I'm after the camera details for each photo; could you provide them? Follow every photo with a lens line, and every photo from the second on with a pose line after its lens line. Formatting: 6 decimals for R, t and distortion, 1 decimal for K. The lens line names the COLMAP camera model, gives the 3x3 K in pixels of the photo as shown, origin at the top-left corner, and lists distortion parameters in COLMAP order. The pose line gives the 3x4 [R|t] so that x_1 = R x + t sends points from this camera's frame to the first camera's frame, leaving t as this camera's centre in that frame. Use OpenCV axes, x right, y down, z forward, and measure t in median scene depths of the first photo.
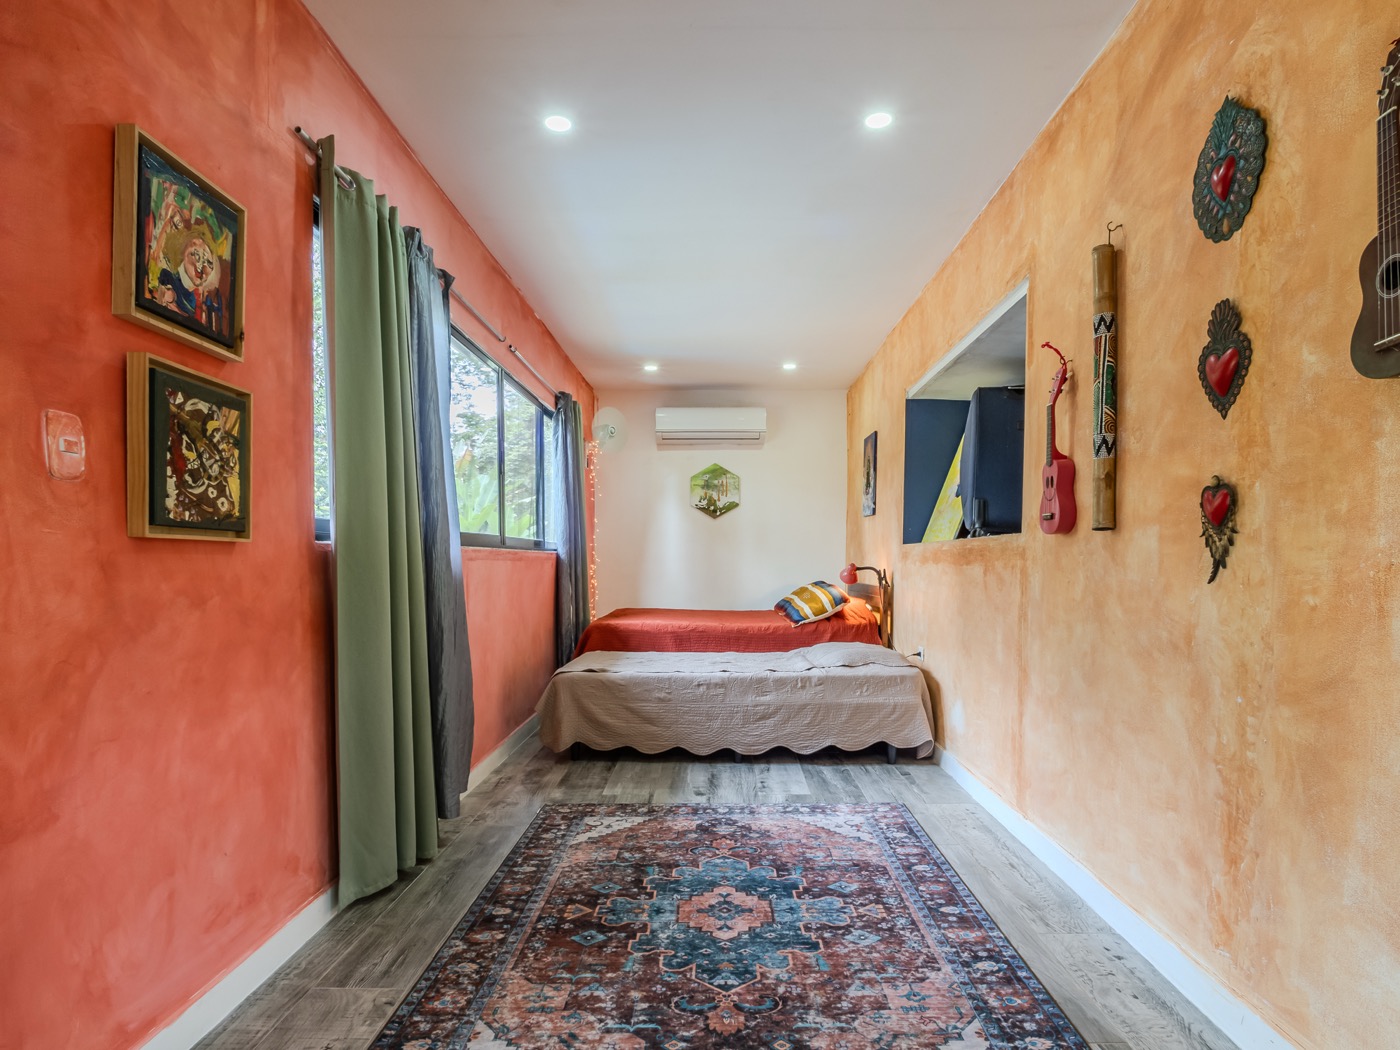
lens RADIAL K [[798.0, 0, 702.5], [0, 798.0, 599.0], [0, 0, 1]] dist [-0.003230, -0.000872]
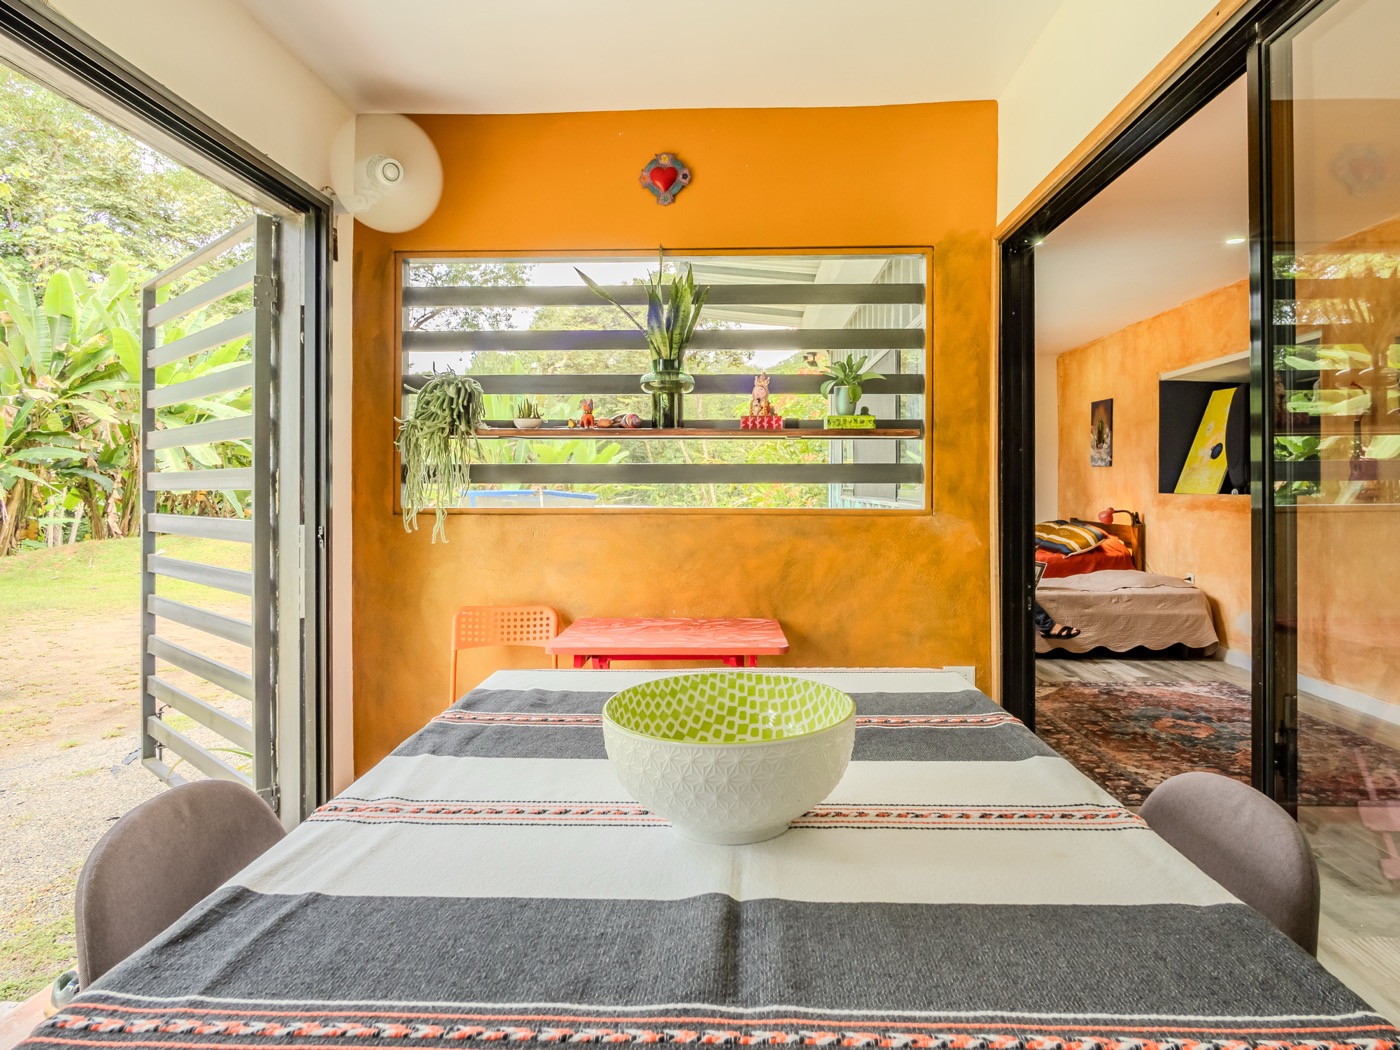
lens RADIAL K [[879.3, 0, 701.9], [0, 879.3, 486.5], [0, 0, 1]] dist [-0.005402, -0.001734]
pose [[0.999730, 0.000277, -0.023246, -0.838672], [-0.001389, 0.998855, -0.047827, -0.020802], [0.023207, 0.047846, 0.998585, -0.787906]]
